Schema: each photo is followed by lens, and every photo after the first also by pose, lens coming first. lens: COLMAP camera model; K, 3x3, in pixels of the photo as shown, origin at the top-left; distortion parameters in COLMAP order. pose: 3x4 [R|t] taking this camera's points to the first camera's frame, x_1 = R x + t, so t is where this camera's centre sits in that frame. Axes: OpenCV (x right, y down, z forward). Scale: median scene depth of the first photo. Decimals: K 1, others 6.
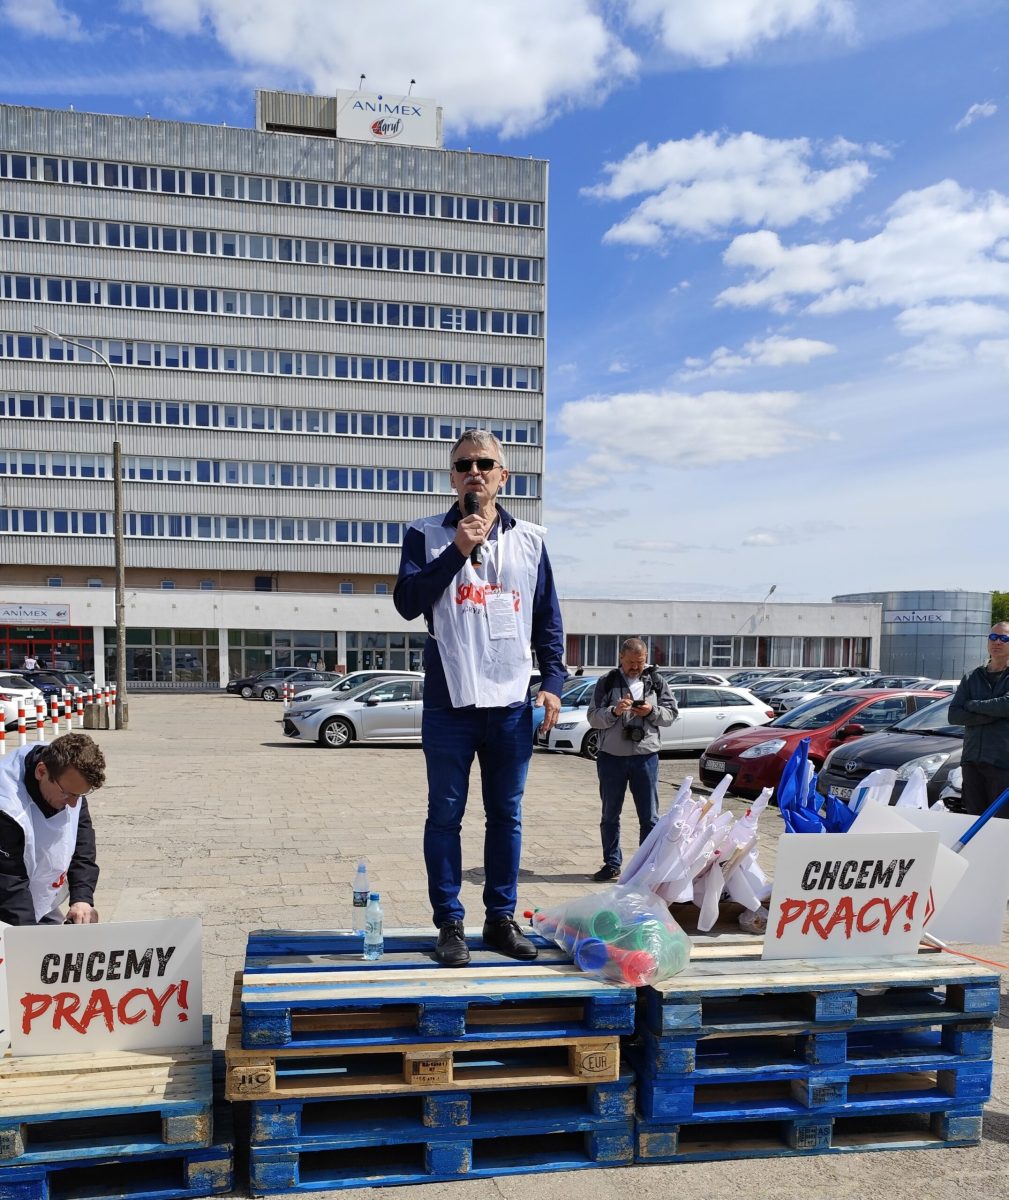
lens RADIAL K [[914.7, 0, 504.5], [0, 914.7, 600.0], [0, 0, 1]] dist [0.004589, -0.000077]
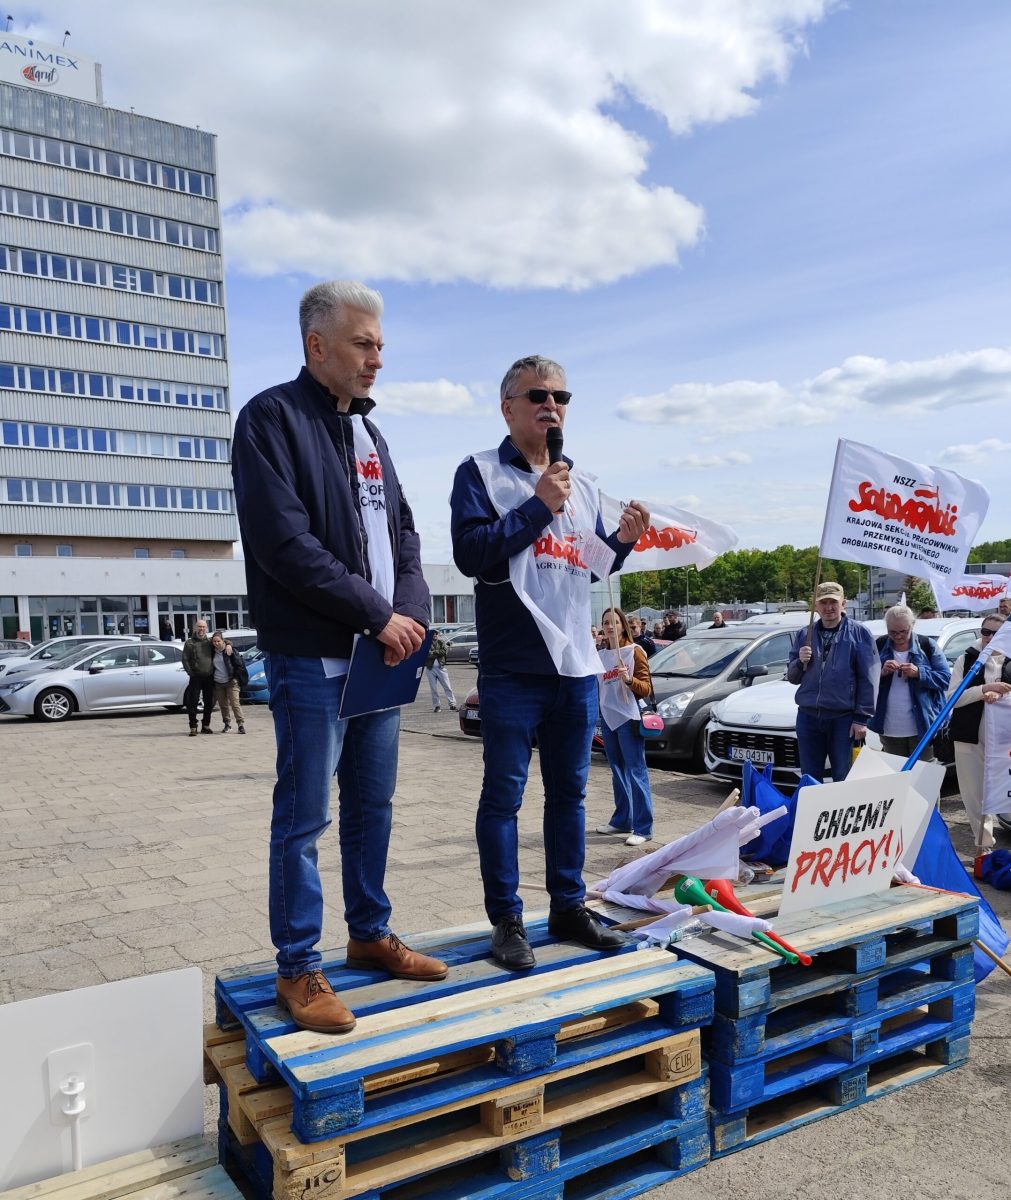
lens RADIAL K [[853.8, 0, 506.1], [0, 853.8, 569.2], [0, 0, 1]] dist [-0.004864, -0.005455]
pose [[0.940125, -0.005864, 0.340778, -0.302548], [0.002898, 0.999953, 0.009212, 0.010795], [-0.340816, -0.007673, 0.940099, 0.241649]]
